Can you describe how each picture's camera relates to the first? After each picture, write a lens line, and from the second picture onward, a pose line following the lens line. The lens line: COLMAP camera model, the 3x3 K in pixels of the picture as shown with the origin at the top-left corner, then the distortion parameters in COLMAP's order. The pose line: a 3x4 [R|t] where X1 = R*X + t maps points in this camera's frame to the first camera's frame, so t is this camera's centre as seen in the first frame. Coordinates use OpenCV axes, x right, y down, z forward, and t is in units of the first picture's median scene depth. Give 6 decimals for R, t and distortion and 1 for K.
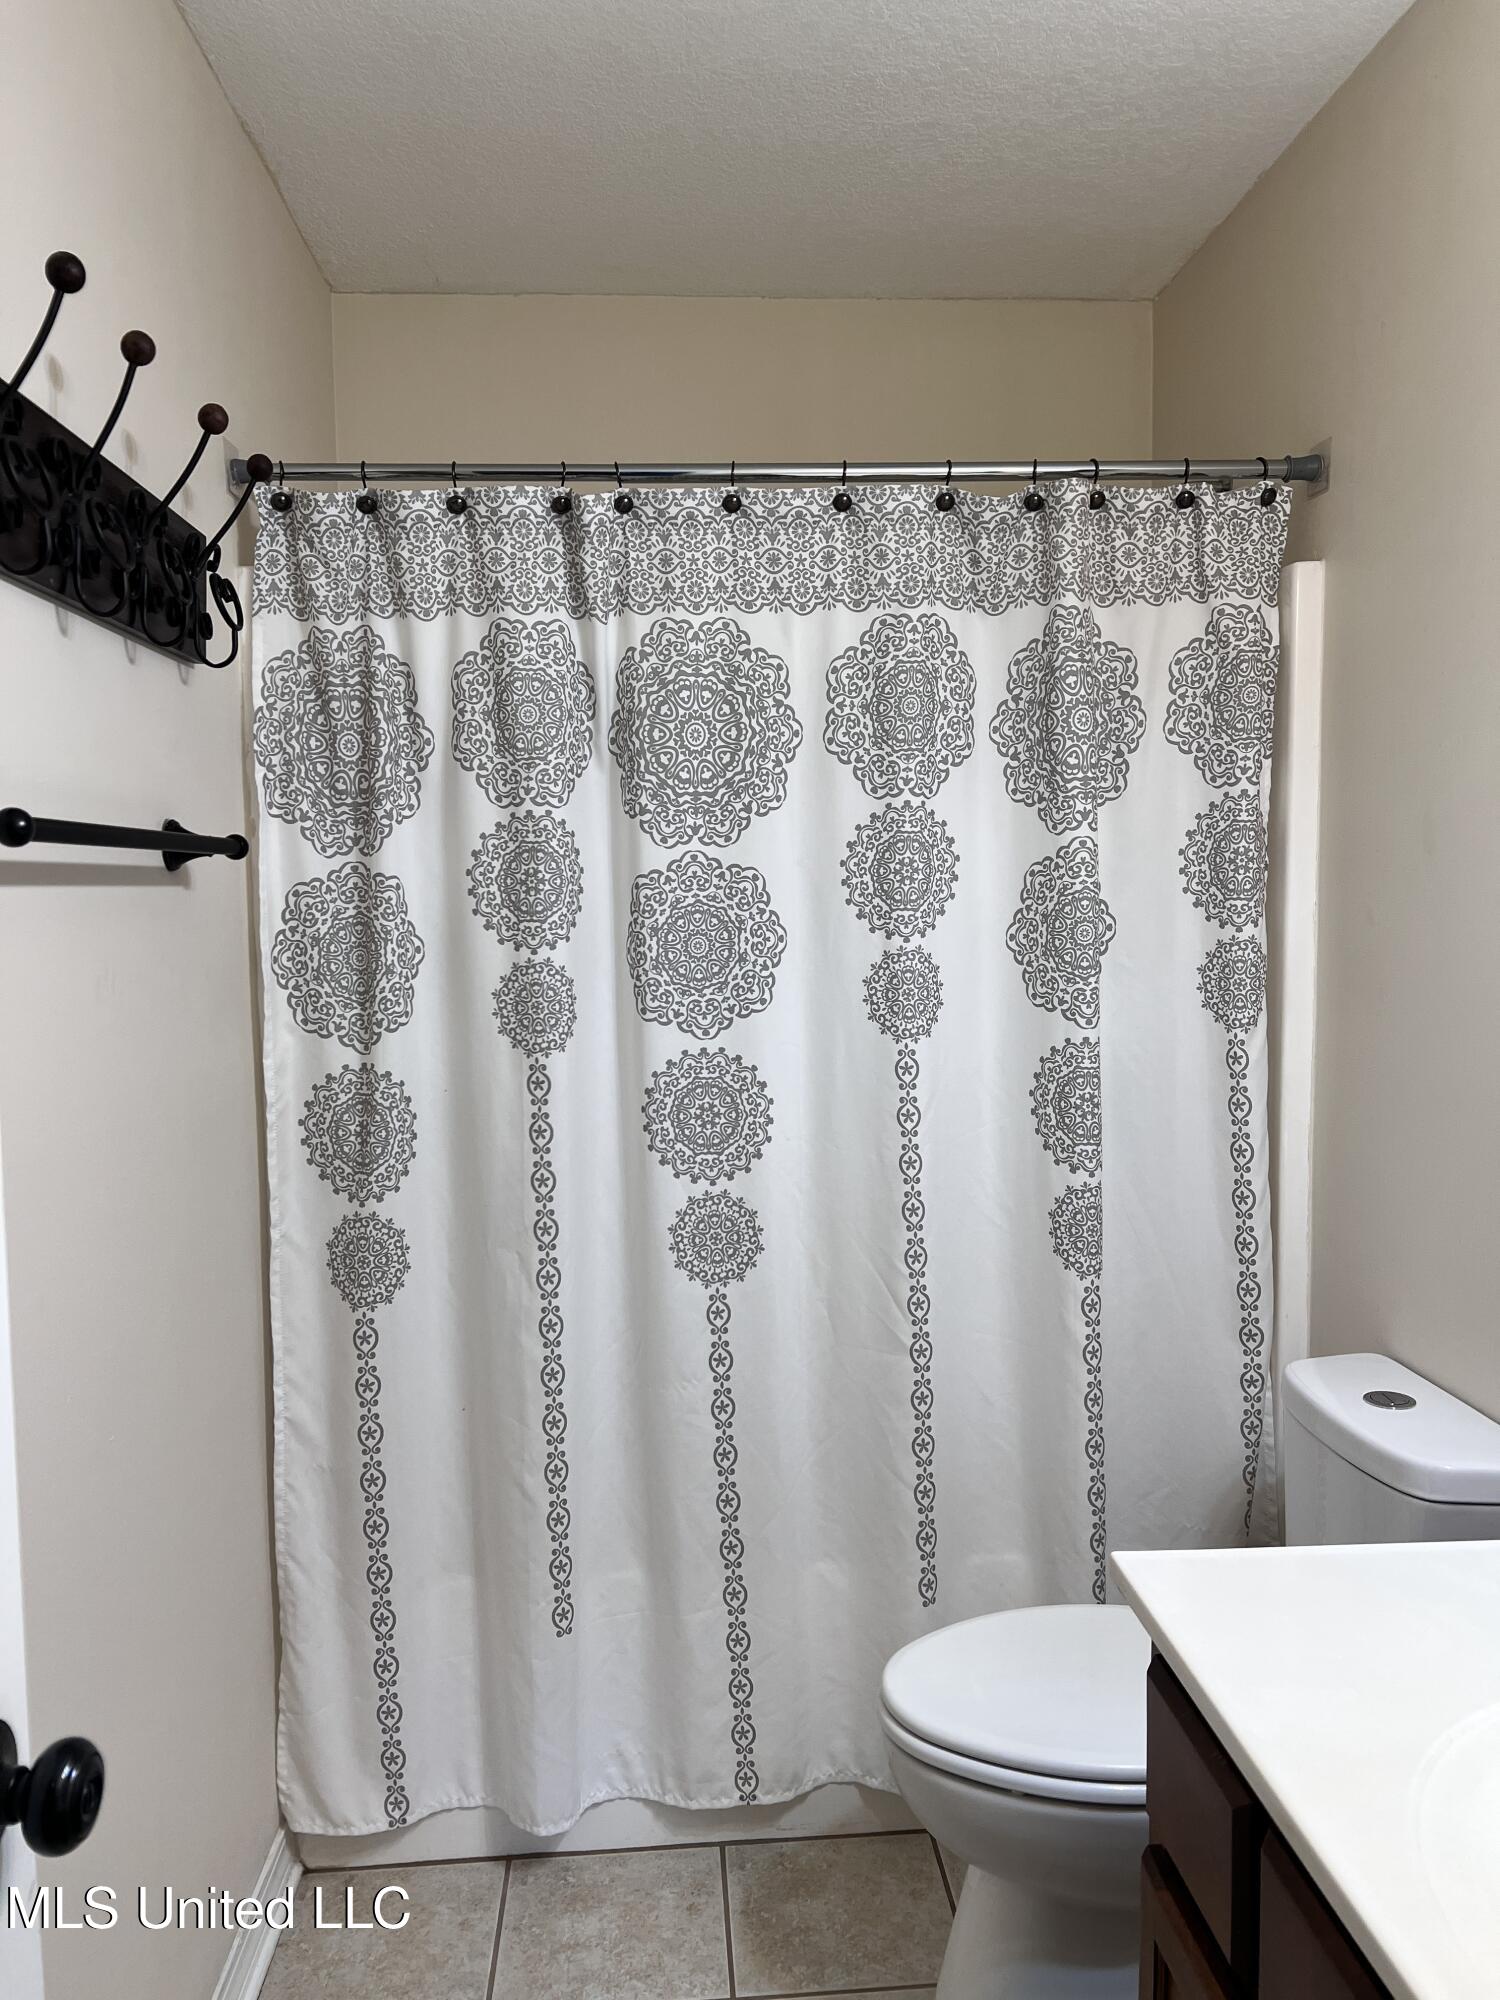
lens RADIAL K [[1486.4, 0, 735.0], [0, 1486.4, 990.1], [0, 0, 1]] dist [0.071193, -0.039977]
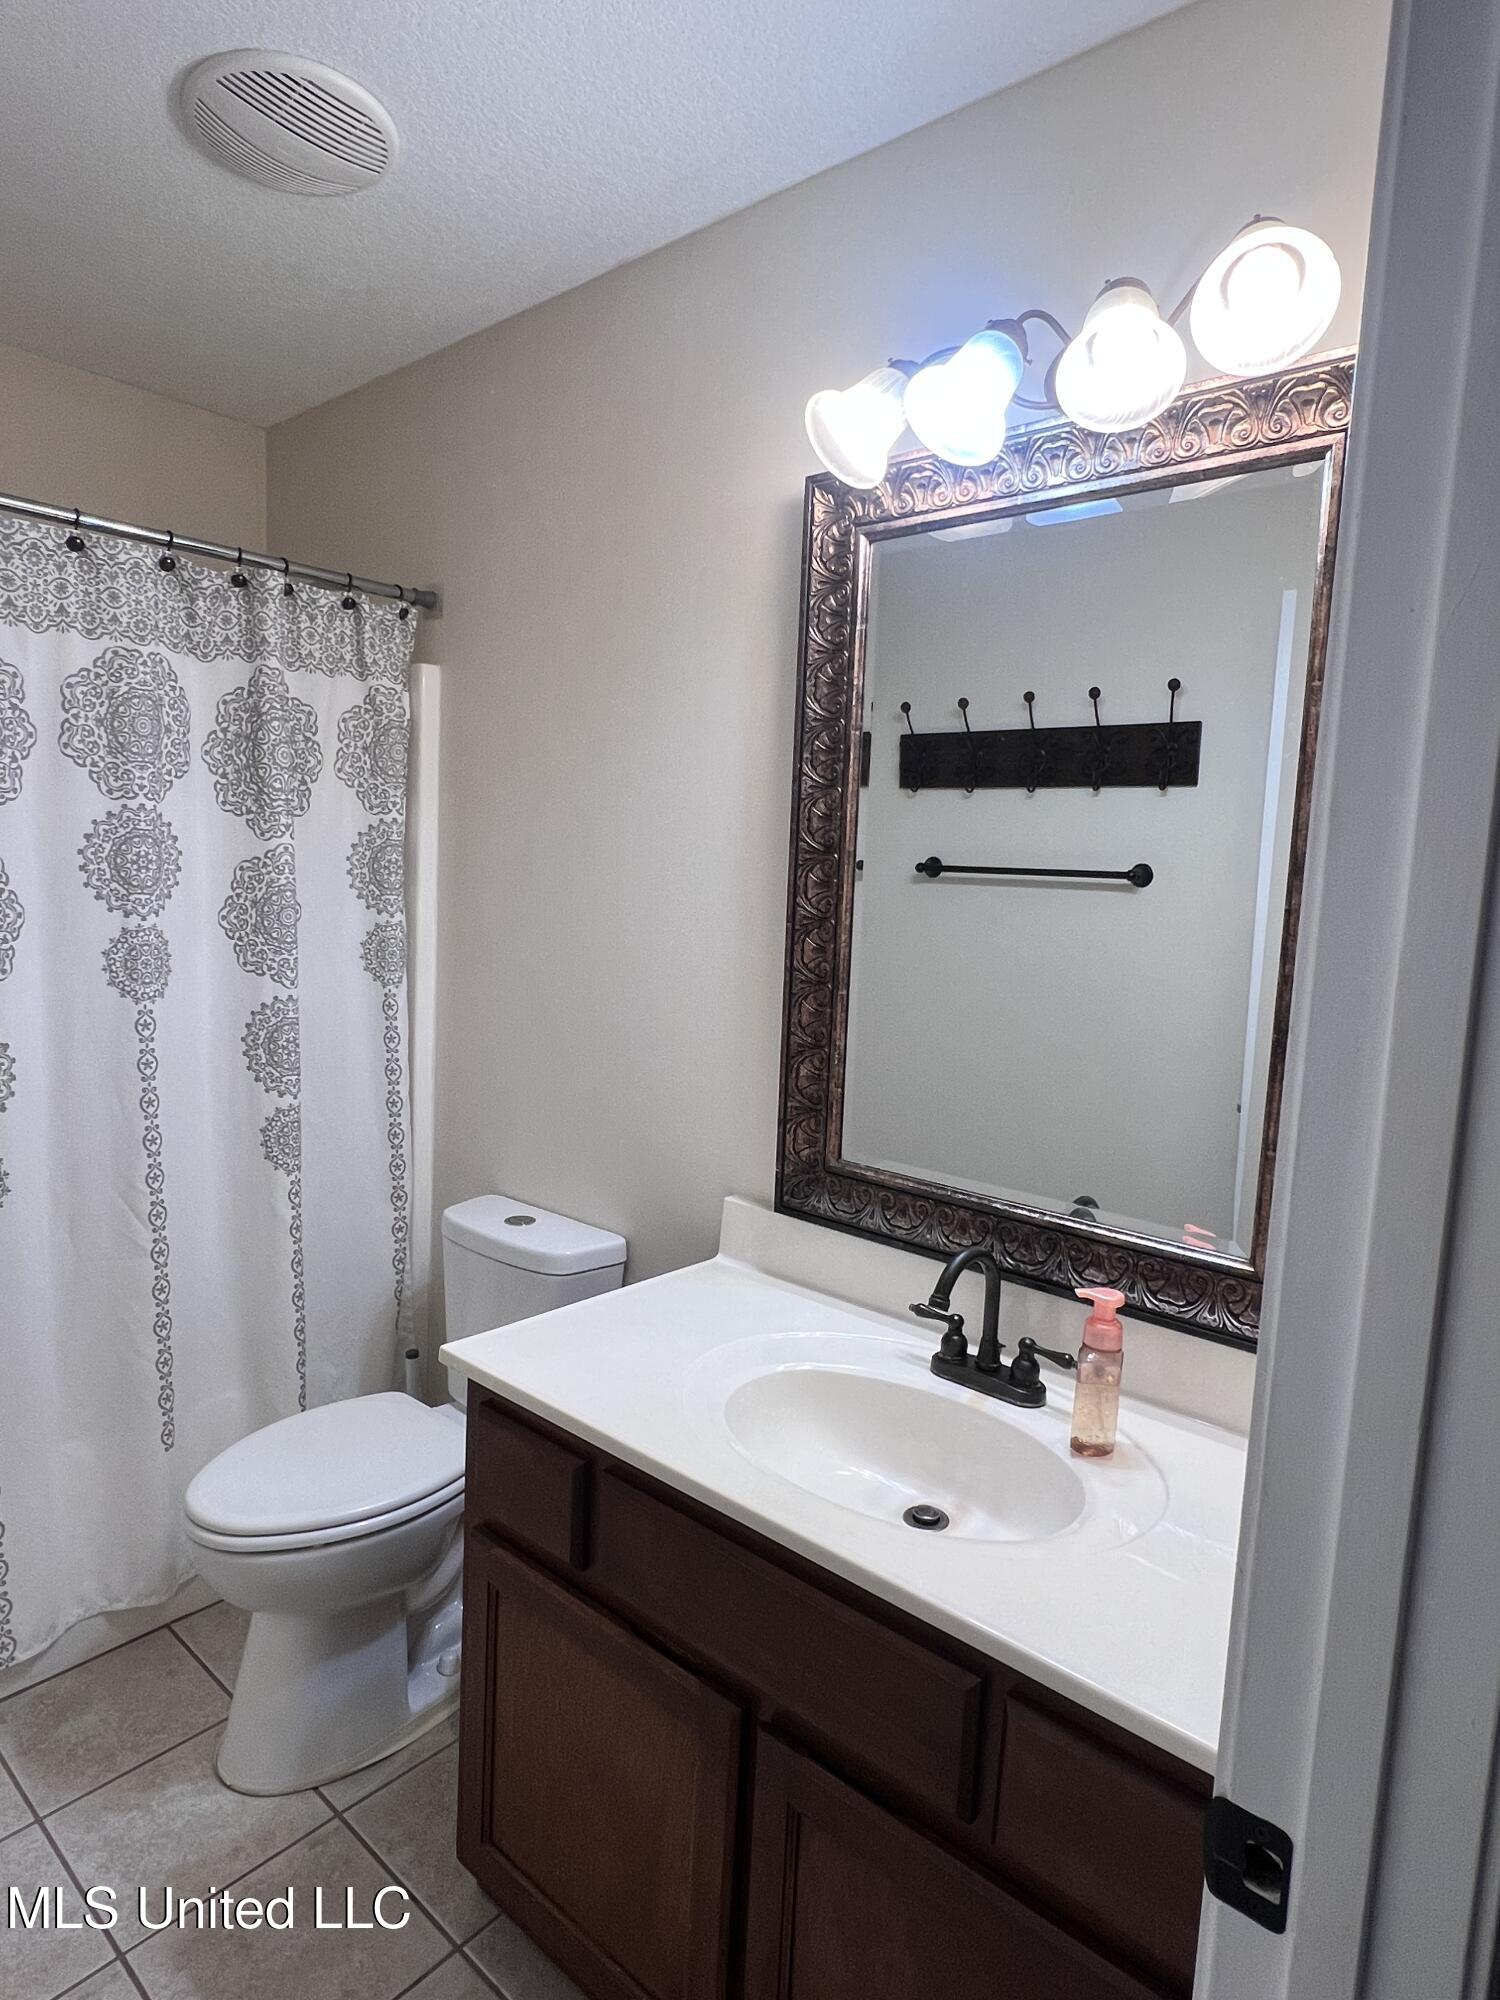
lens RADIAL K [[1136.4, 0, 758.4], [0, 1136.4, 1001.8], [0, 0, 1]] dist [0.000024, 0.001655]
pose [[0.710195, -0.034548, 0.703157, -0.181266], [0.012374, 0.999253, 0.036598, 0.006266], [-0.703897, -0.017291, 0.710092, -0.013452]]
